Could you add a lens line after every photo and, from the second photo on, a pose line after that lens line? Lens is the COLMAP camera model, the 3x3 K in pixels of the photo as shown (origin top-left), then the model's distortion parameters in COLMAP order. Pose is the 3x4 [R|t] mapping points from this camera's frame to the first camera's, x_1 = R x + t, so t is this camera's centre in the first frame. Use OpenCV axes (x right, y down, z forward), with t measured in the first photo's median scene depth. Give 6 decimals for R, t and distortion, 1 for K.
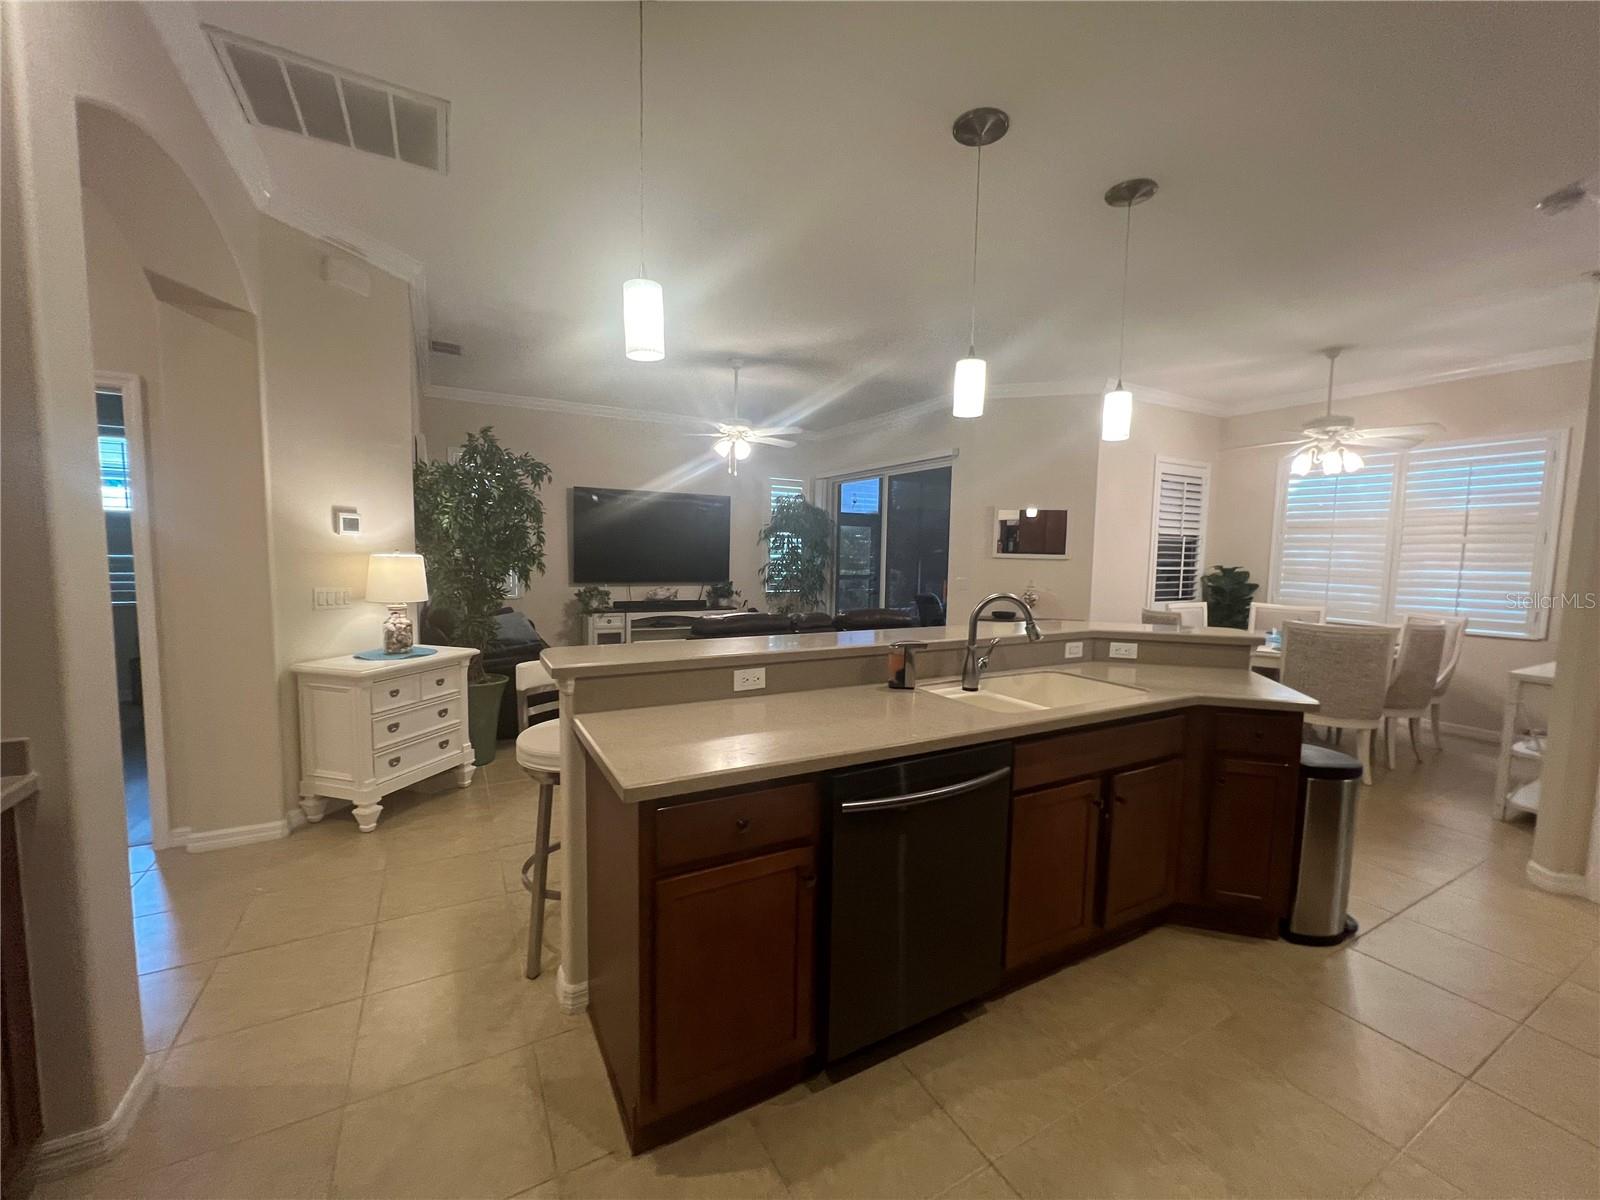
lens RADIAL K [[642.6, 0, 802.1], [0, 642.6, 602.2], [0, 0, 1]] dist [-0.002503, 0.000831]
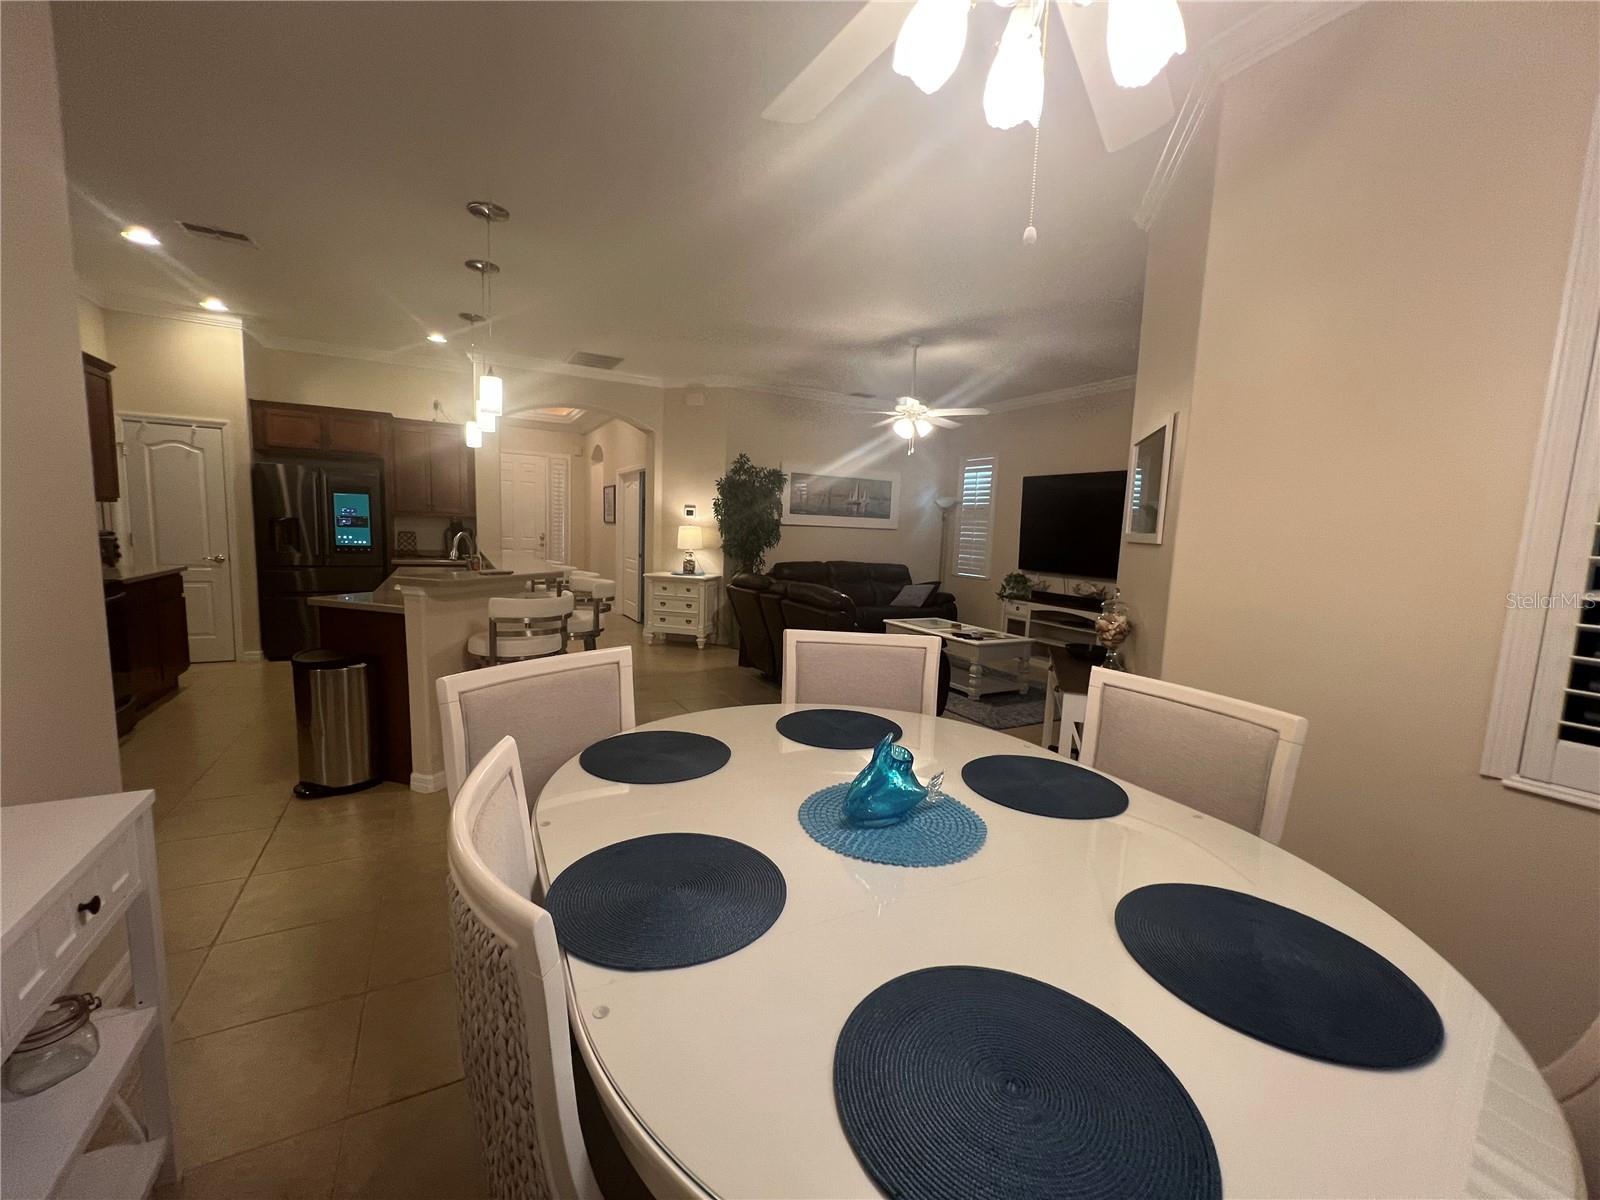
lens RADIAL K [[642.6, 0, 799.9], [0, 642.6, 602.7], [0, 0, 1]] dist [-0.002503, 0.000831]
pose [[-0.000374, 0.096890, -0.995295, 0.706229], [-0.120290, 0.988064, 0.096232, -0.034931], [0.992739, 0.119760, 0.011286, 0.653262]]
